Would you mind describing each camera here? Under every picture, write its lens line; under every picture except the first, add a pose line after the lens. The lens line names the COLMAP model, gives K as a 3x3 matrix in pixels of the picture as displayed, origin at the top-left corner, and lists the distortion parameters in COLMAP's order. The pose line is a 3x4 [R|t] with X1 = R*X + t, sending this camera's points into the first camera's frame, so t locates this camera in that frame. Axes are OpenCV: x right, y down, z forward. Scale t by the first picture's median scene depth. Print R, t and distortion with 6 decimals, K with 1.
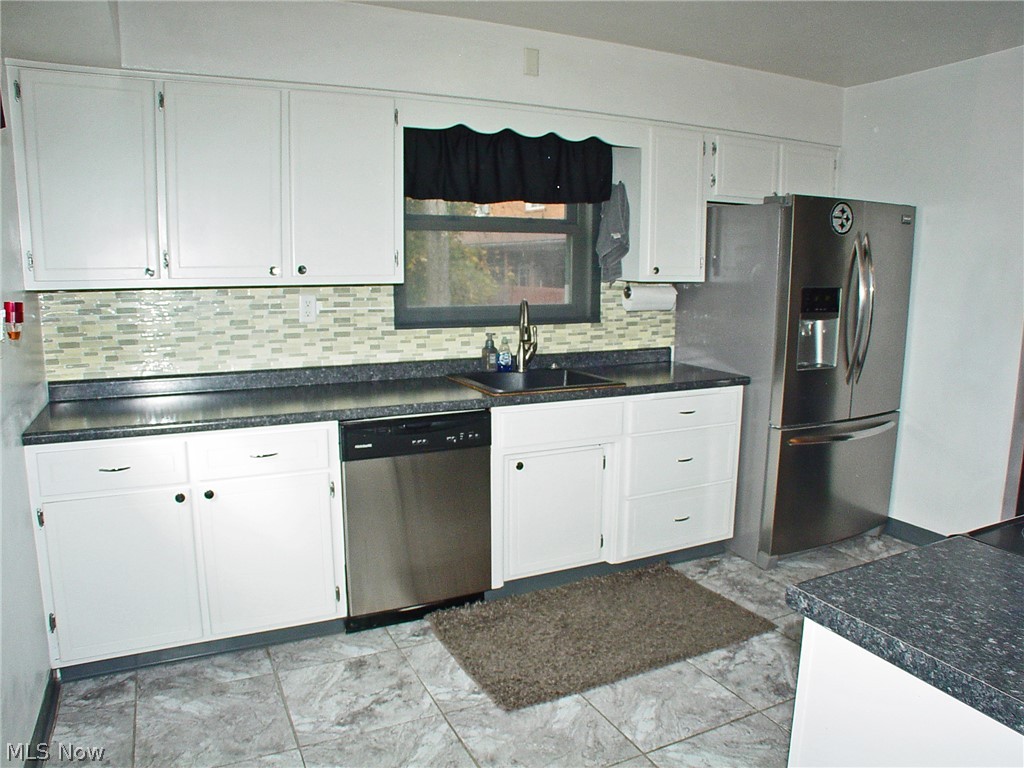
lens RADIAL K [[738.1, 0, 512.0], [0, 738.1, 384.0], [0, 0, 1]] dist [-0.212106, 0.163473]
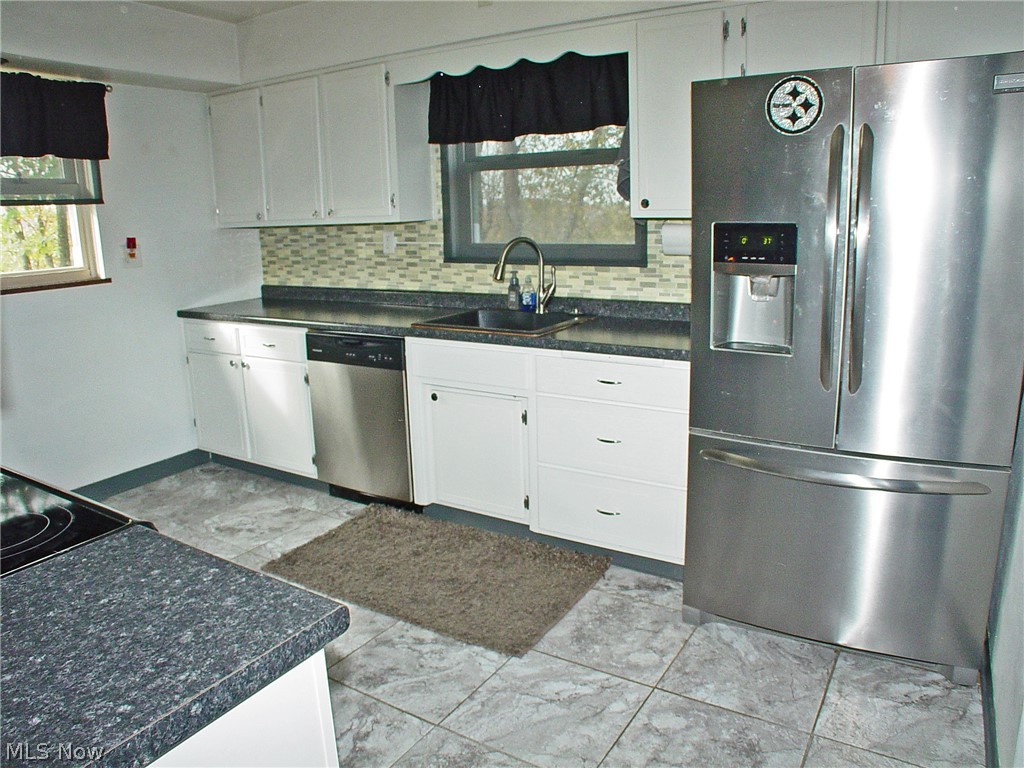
lens RADIAL K [[738.1, 0, 512.0], [0, 738.1, 384.0], [0, 0, 1]] dist [-0.212106, 0.163473]
pose [[0.533838, 0.178760, -0.826475, 0.873263], [-0.106126, 0.983834, 0.144246, -0.065480], [0.838901, 0.010706, 0.544179, 0.486990]]
